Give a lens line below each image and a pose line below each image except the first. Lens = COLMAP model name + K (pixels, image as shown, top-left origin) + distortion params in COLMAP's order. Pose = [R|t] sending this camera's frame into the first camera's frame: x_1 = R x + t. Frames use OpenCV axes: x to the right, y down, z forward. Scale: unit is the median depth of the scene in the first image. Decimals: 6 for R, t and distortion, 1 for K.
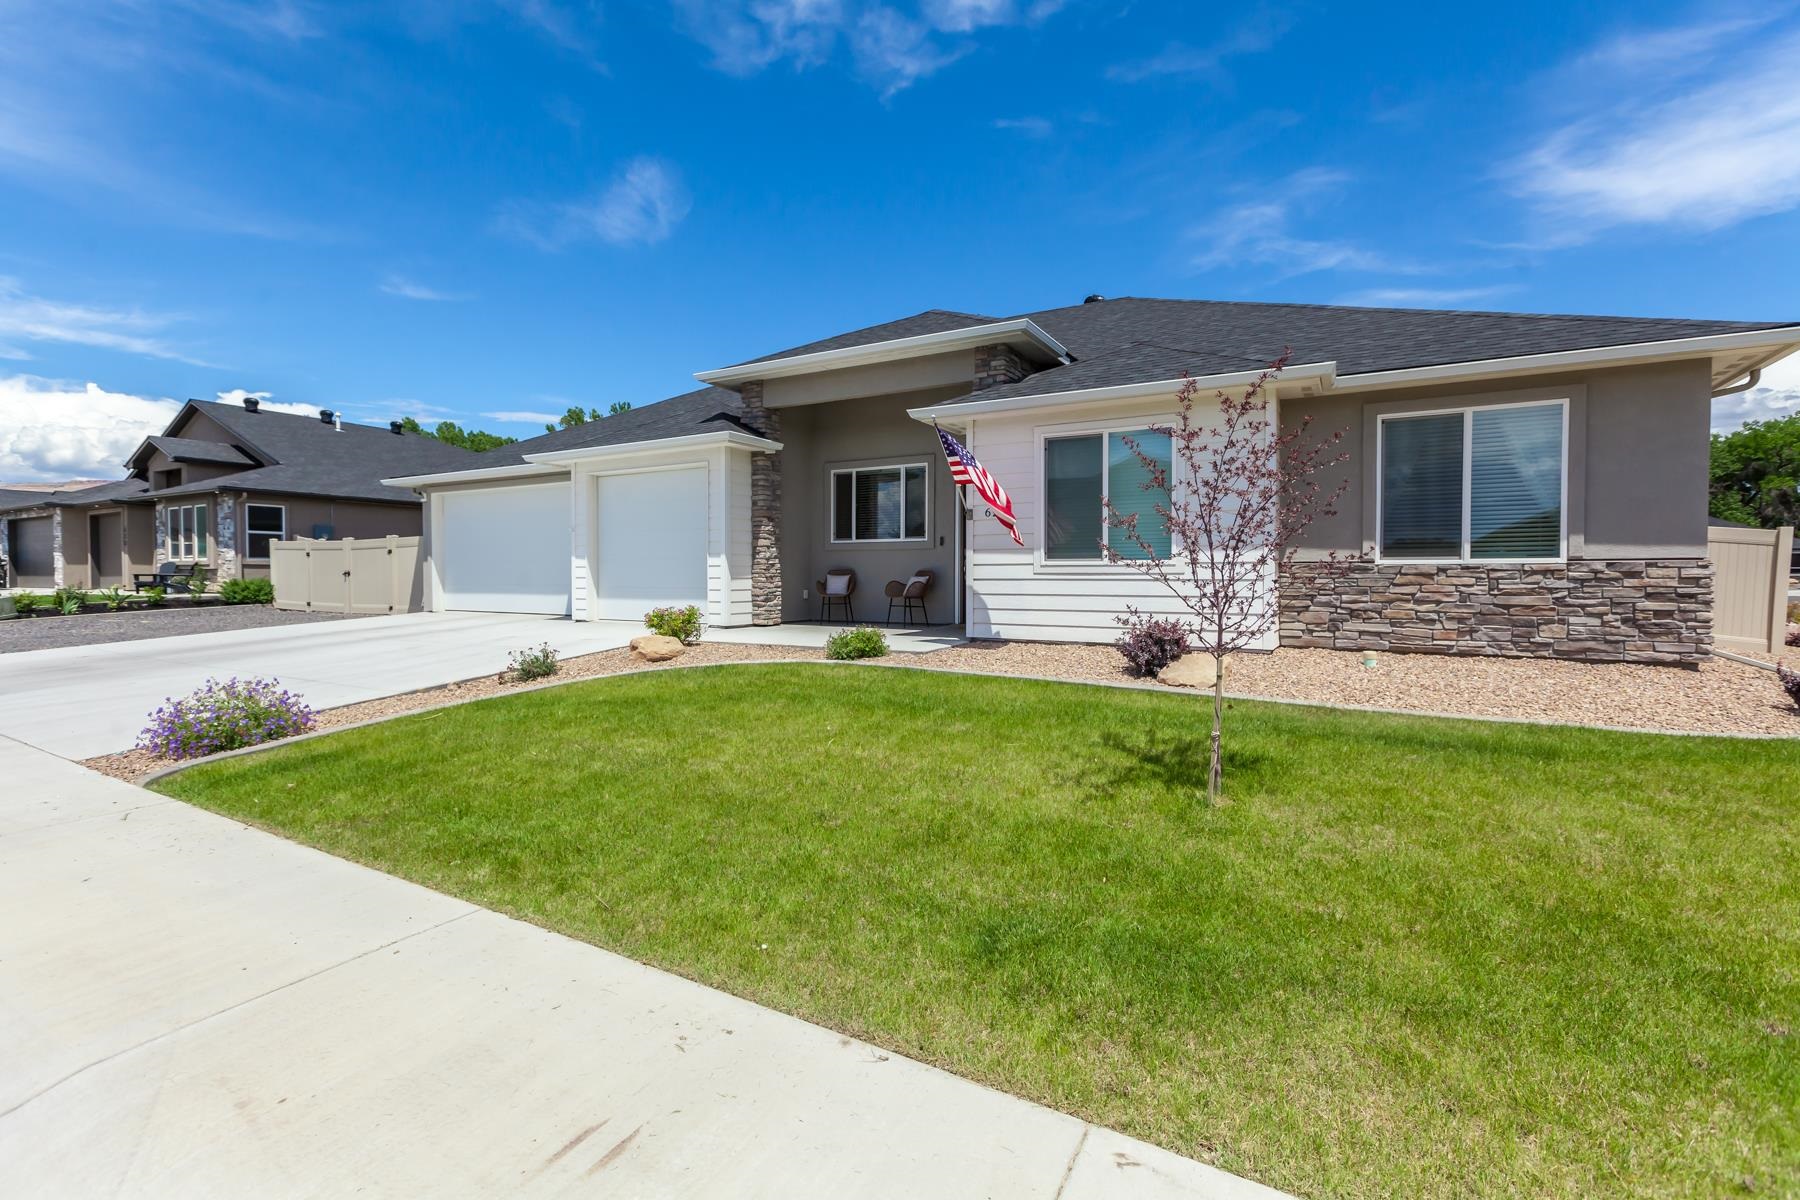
lens RADIAL K [[770.1, 0, 902.4], [0, 770.1, 577.8], [0, 0, 1]] dist [-0.002627, -0.000262]
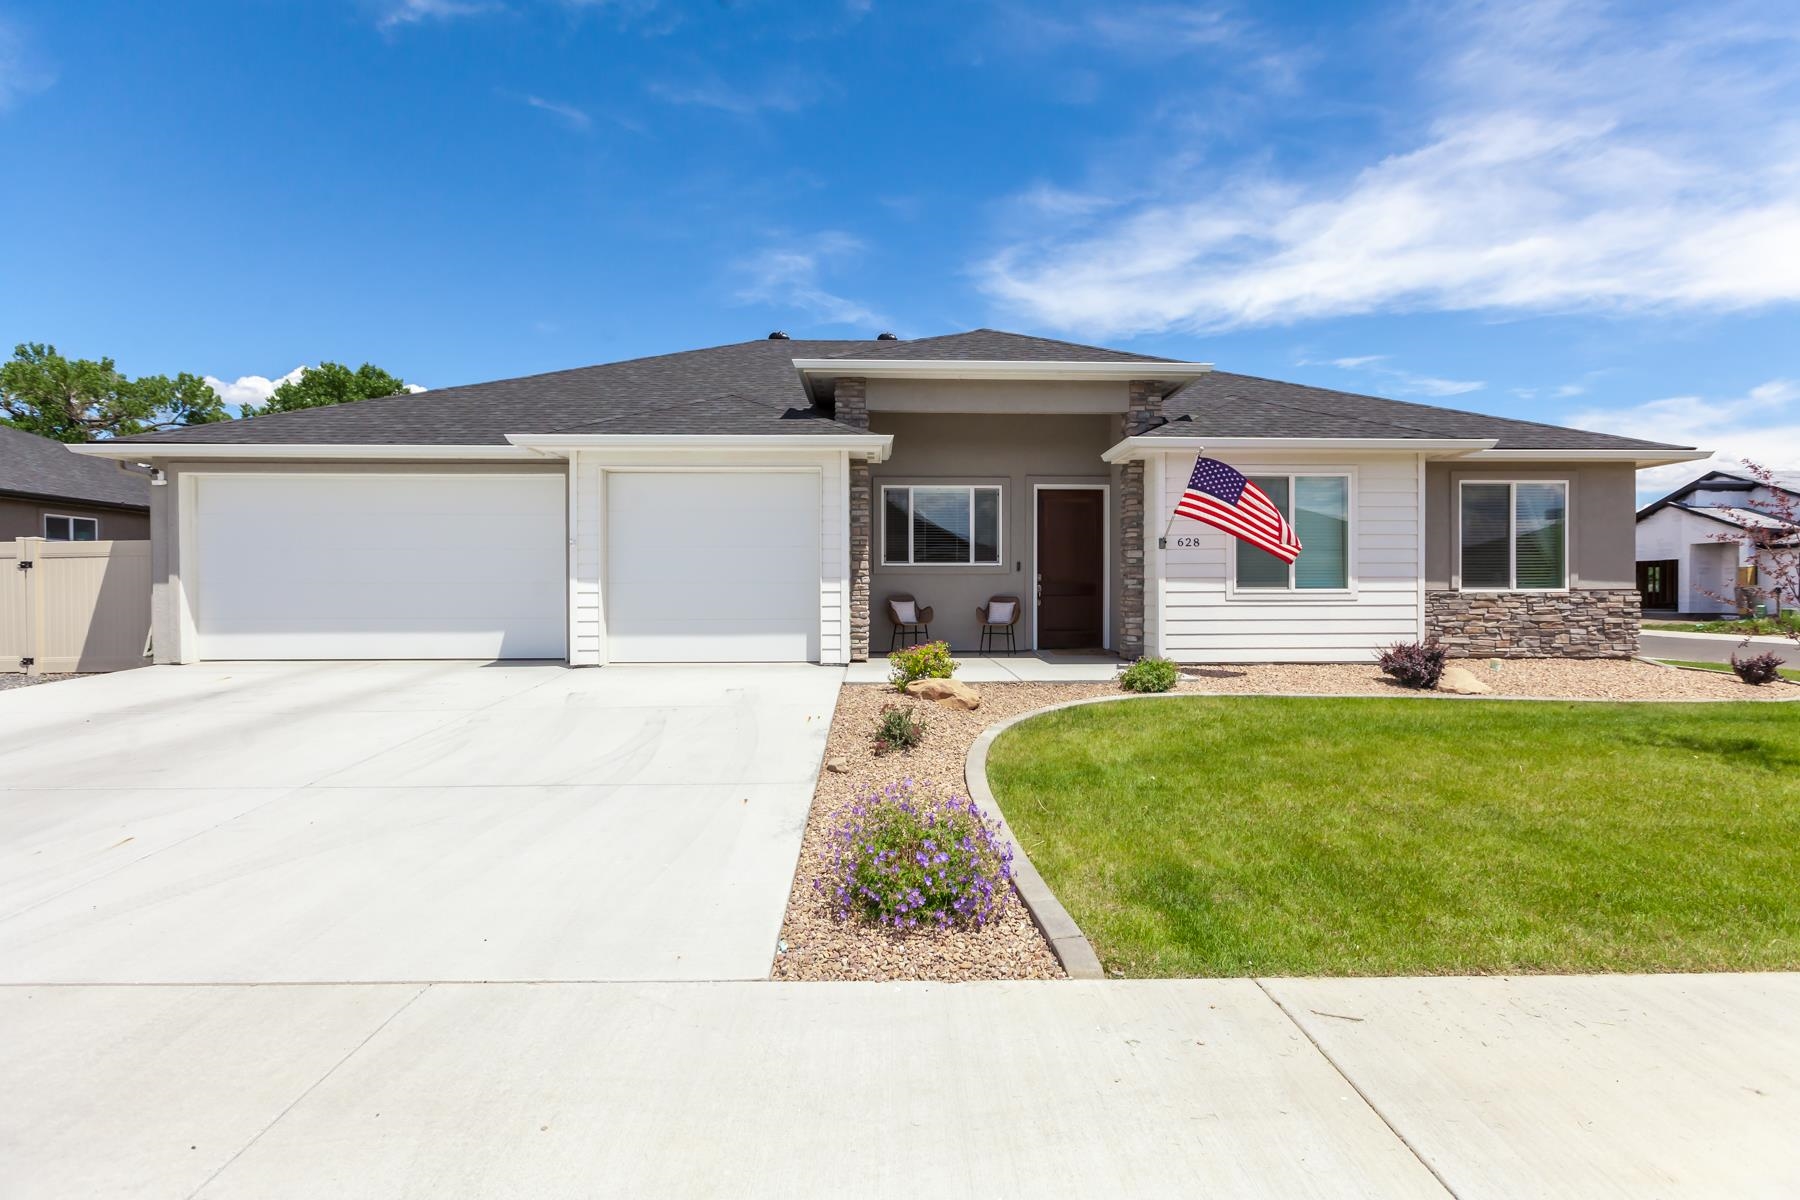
lens RADIAL K [[769.4, 0, 879.5], [0, 769.4, 594.8], [0, 0, 1]] dist [0.009153, -0.003212]
pose [[0.856878, -0.004210, 0.515502, -0.962788], [0.004576, 0.999989, 0.000559, -0.019714], [-0.515499, 0.001880, 0.856888, 0.386448]]
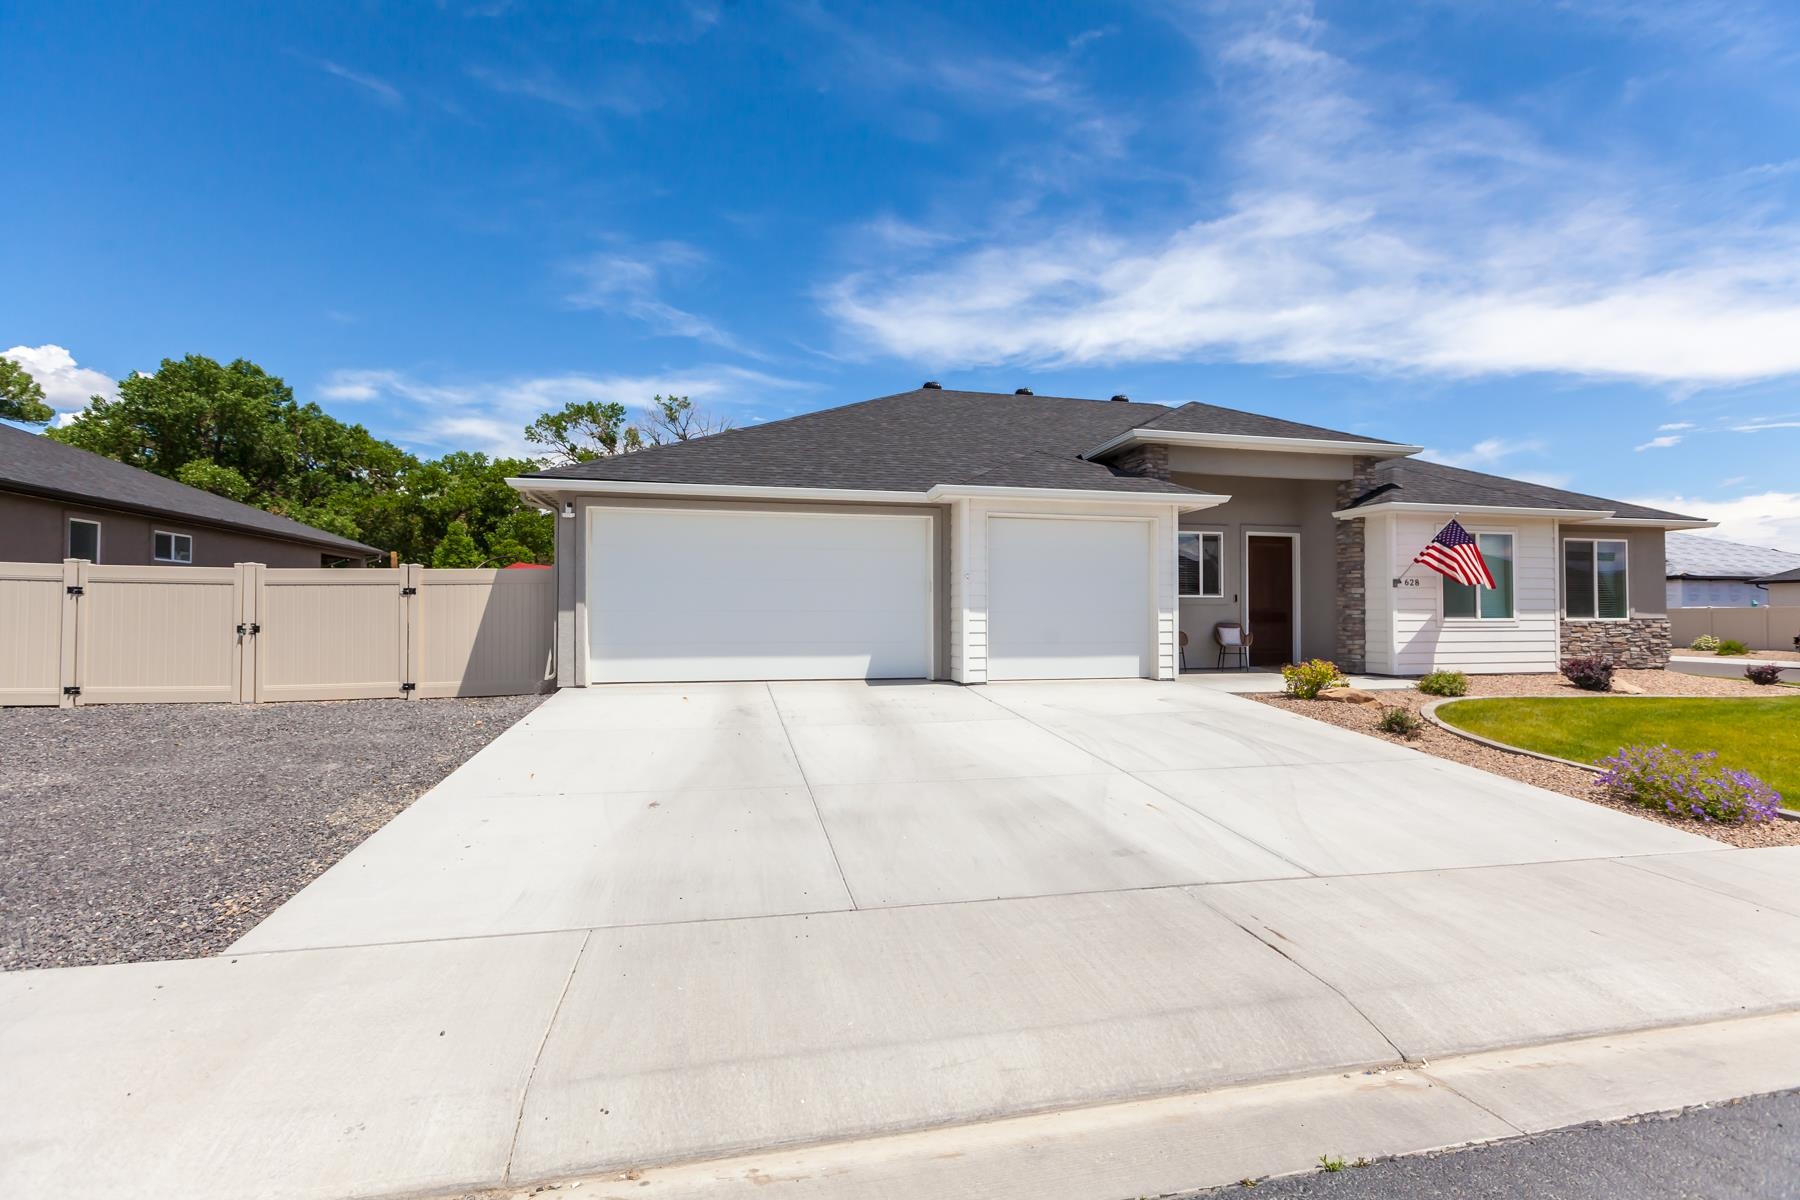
lens RADIAL K [[774.6, 0, 864.9], [0, 774.6, 602.3], [0, 0, 1]] dist [0.003454, 0.000536]
pose [[0.749419, 0.009018, 0.662034, -1.871858], [0.001737, 0.999877, -0.015585, -0.036882], [-0.662093, 0.012830, 0.749312, 0.747845]]
